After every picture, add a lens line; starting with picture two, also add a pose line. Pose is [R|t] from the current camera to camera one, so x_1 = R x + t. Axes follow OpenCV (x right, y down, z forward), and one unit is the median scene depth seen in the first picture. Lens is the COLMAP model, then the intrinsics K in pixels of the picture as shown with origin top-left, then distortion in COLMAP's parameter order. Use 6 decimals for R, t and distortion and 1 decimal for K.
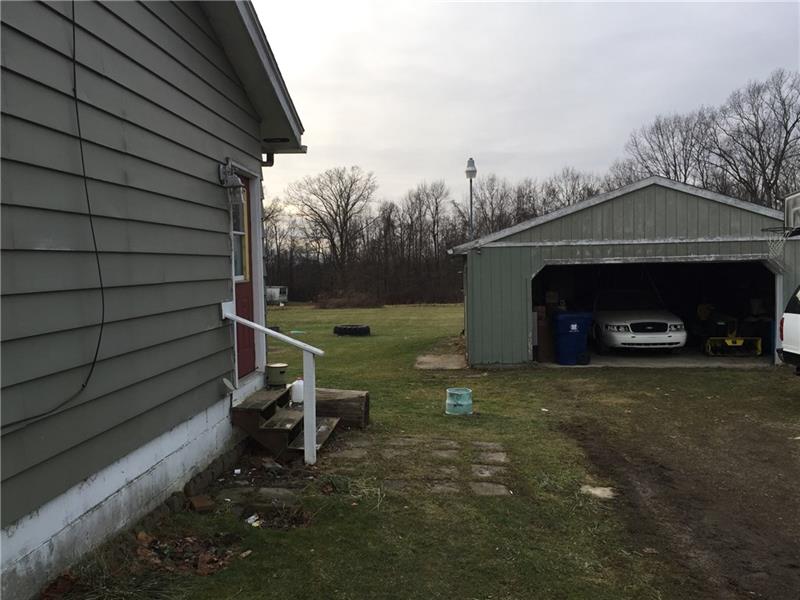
lens RADIAL K [[678.1, 0, 402.2], [0, 678.1, 282.3], [0, 0, 1]] dist [0.032588, -0.010668]
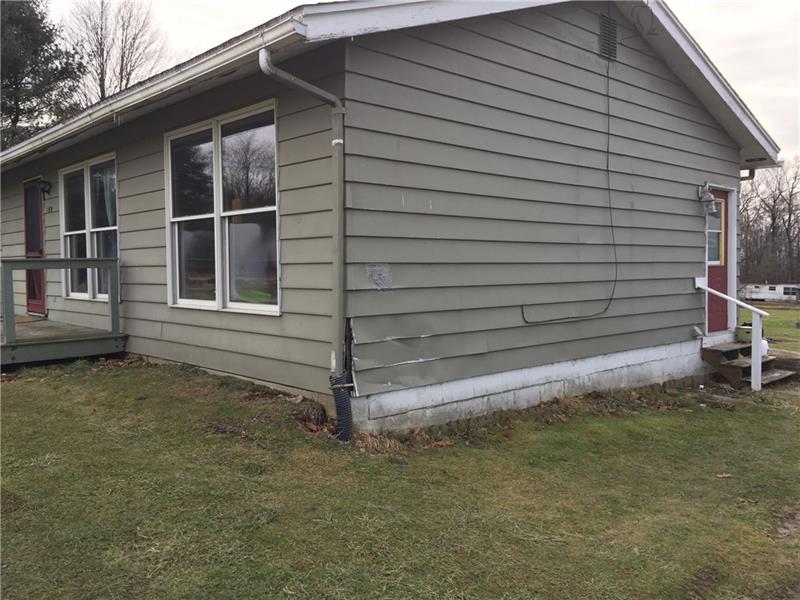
lens RADIAL K [[678.1, 0, 402.2], [0, 678.1, 282.3], [0, 0, 1]] dist [0.032588, -0.010668]
pose [[0.727813, 0.030877, -0.685080, 0.295413], [-0.026070, 0.999510, 0.017353, 0.030119], [0.685280, 0.005230, 0.728261, -0.553569]]
